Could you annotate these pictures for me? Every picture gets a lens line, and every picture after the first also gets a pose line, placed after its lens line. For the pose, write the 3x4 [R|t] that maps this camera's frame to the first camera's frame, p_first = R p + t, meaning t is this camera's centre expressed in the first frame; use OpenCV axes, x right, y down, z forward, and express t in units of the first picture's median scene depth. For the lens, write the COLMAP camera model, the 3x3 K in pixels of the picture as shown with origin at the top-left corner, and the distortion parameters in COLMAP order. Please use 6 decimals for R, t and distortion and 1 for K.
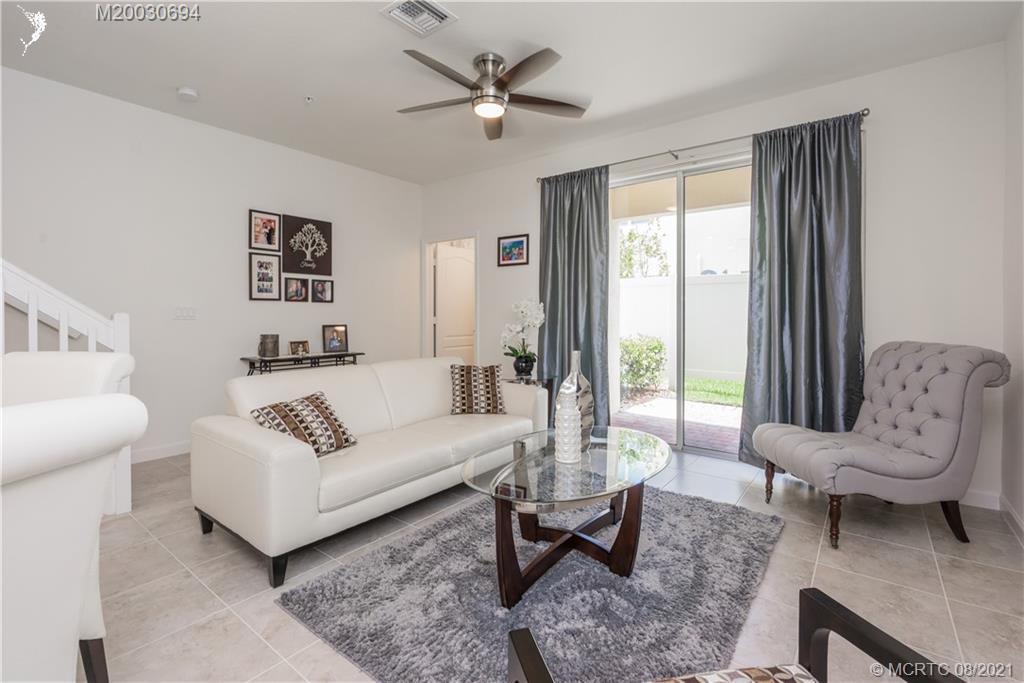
lens RADIAL K [[458.3, 0, 530.9], [0, 458.3, 313.0], [0, 0, 1]] dist [-0.002554, -0.000162]
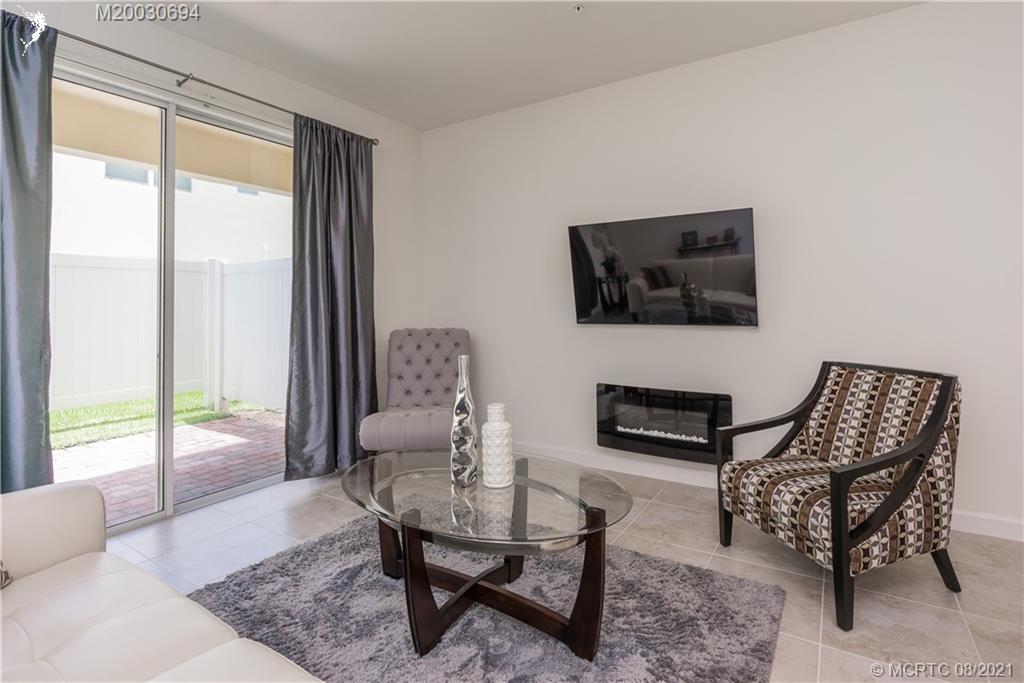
lens RADIAL K [[484.0, 0, 511.9], [0, 484.0, 299.9], [0, 0, 1]] dist [-0.000667, -0.000091]
pose [[-0.050031, 0.009590, 0.998702, -0.489787], [0.008014, 0.999926, -0.009201, -0.005748], [-0.998716, 0.007543, -0.050104, 0.616132]]
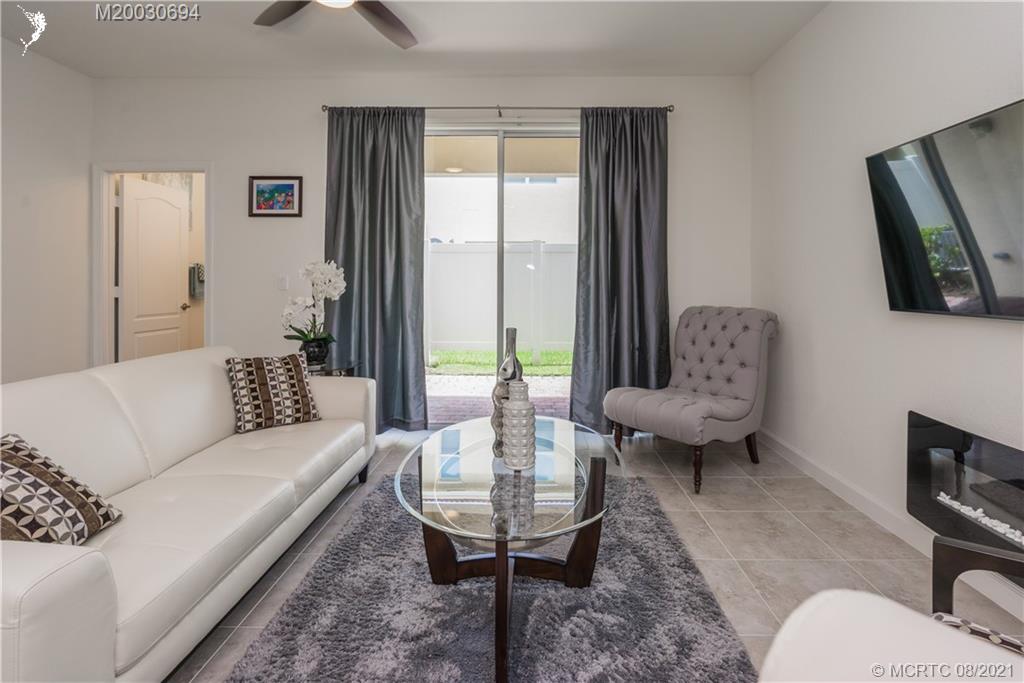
lens RADIAL K [[489.4, 0, 530.3], [0, 489.4, 280.0], [0, 0, 1]] dist [0.000285, -0.000144]
pose [[0.813326, 0.006272, 0.581774, -0.239445], [-0.003147, 0.999975, -0.006381, 0.002483], [-0.581799, 0.003359, 0.813325, 0.177094]]
